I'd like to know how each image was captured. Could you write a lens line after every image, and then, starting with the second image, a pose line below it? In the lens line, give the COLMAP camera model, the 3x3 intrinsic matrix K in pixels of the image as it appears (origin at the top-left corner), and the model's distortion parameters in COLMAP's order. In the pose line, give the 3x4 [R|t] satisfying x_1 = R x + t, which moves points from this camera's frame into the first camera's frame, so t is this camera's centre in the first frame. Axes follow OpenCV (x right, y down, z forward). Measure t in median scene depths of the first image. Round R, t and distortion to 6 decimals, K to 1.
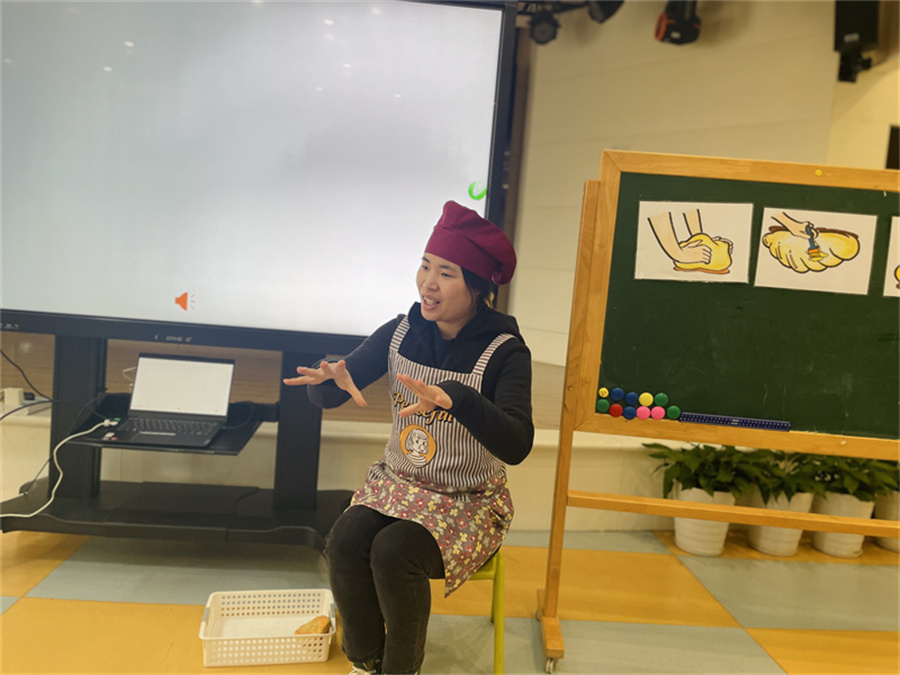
lens RADIAL K [[669.2, 0, 449.0], [0, 669.2, 335.7], [0, 0, 1]] dist [0.026804, -0.001473]
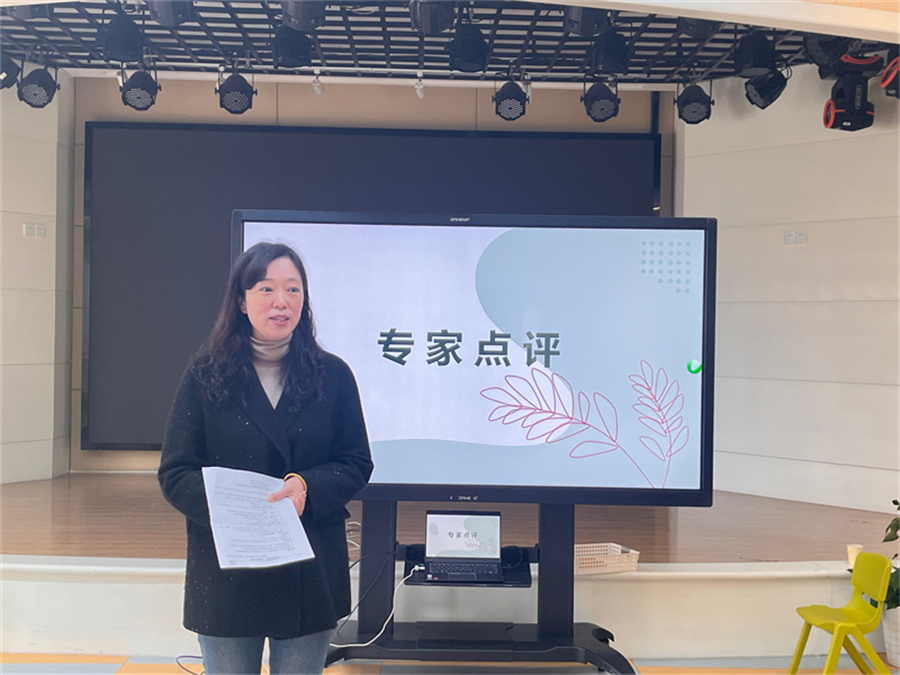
lens RADIAL K [[1141.2, 0, 449.5], [0, 1141.2, 337.6], [0, 0, 1]] dist [0.025946, 0.000000]
pose [[0.997160, -0.060530, -0.044815, -0.304091], [0.056020, 0.993819, -0.095844, -0.087172], [0.050339, 0.093061, 0.994387, -1.113186]]
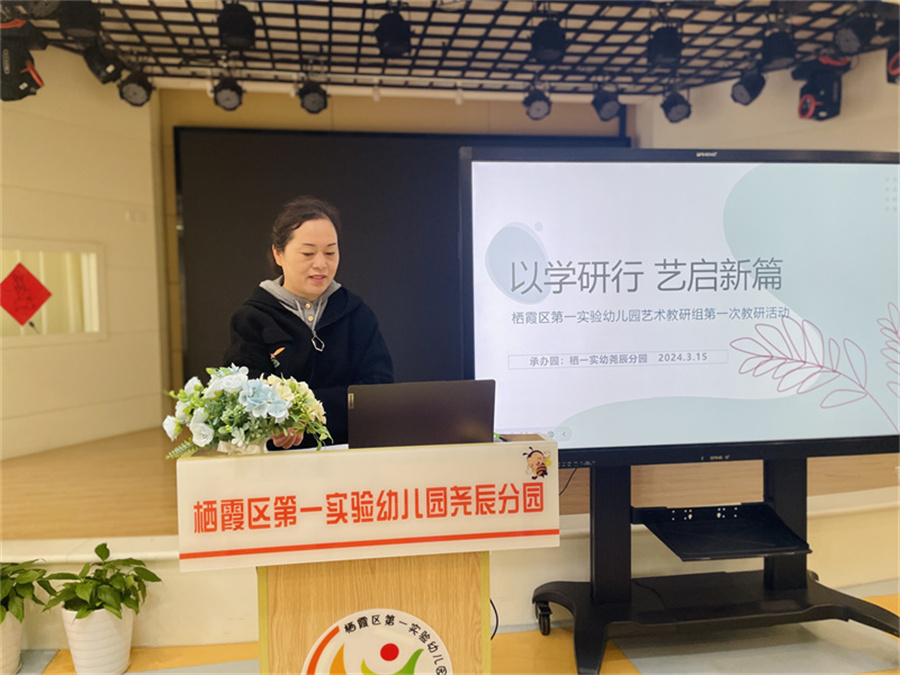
lens RADIAL K [[669.2, 0, 452.8], [0, 669.2, 333.6], [0, 0, 1]] dist [0.026804, -0.001473]
pose [[0.990213, -0.100395, 0.096953, -0.907415], [0.104405, 0.993839, -0.037200, -0.205122], [-0.092621, 0.046958, 0.994594, -0.137917]]
